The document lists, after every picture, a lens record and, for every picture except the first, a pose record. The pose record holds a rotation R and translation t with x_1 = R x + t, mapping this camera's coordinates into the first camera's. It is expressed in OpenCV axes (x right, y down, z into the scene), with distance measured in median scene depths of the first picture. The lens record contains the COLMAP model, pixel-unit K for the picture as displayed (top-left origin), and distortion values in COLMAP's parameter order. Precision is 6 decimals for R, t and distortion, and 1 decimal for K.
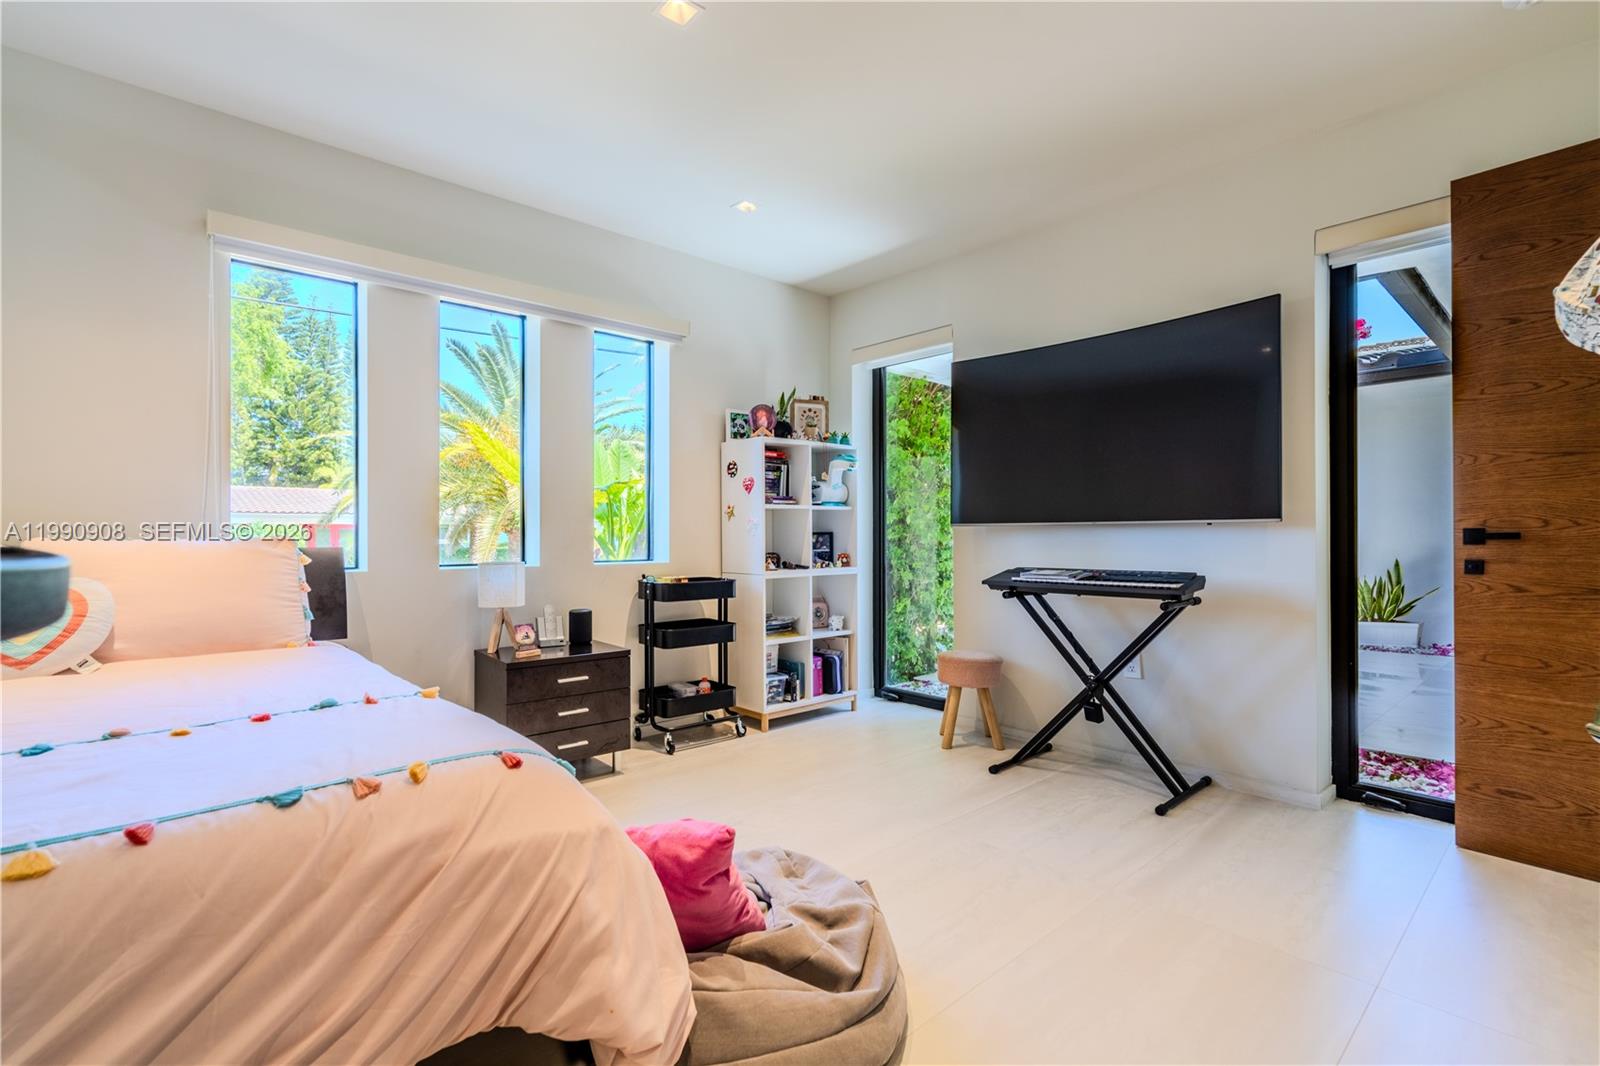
lens RADIAL K [[731.7, 0, 798.0], [0, 731.7, 533.5], [0, 0, 1]] dist [-0.003622, 0.001902]
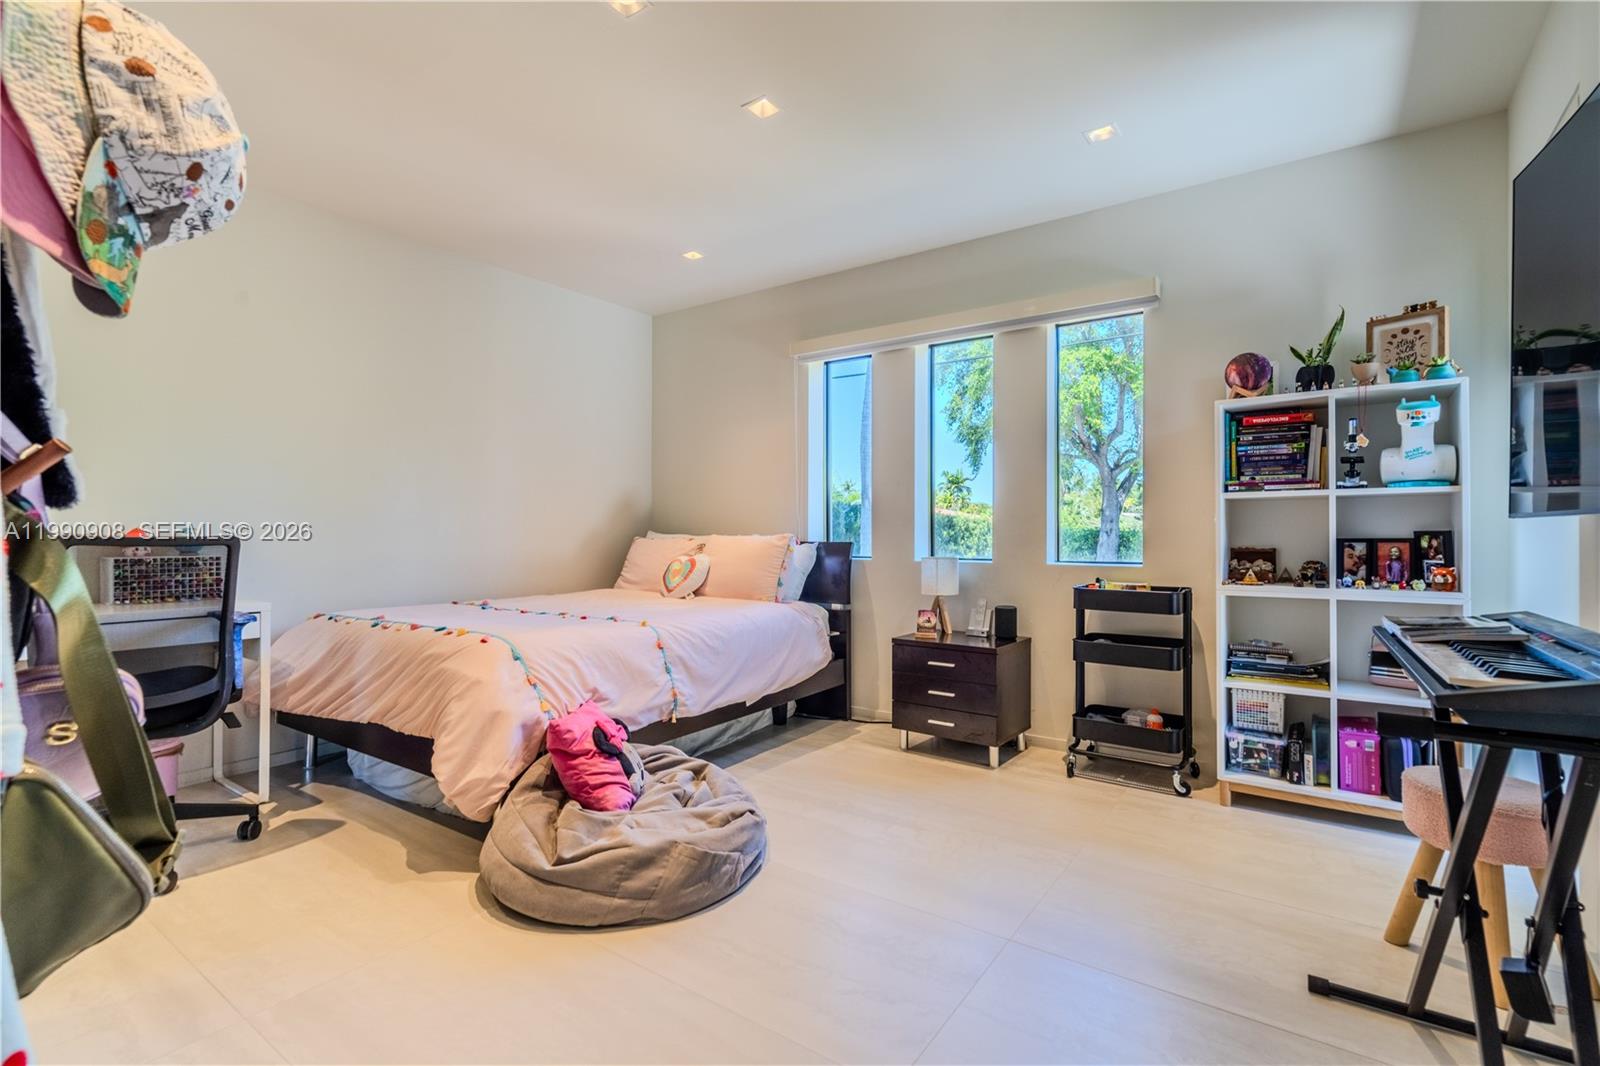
lens RADIAL K [[731.7, 0, 806.5], [0, 731.7, 532.5], [0, 0, 1]] dist [-0.003622, 0.001902]
pose [[0.215629, -0.000996, -0.976475, 0.574454], [-0.000272, 0.999999, -0.001080, 0.000310], [0.976475, 0.000498, 0.215628, 0.435138]]
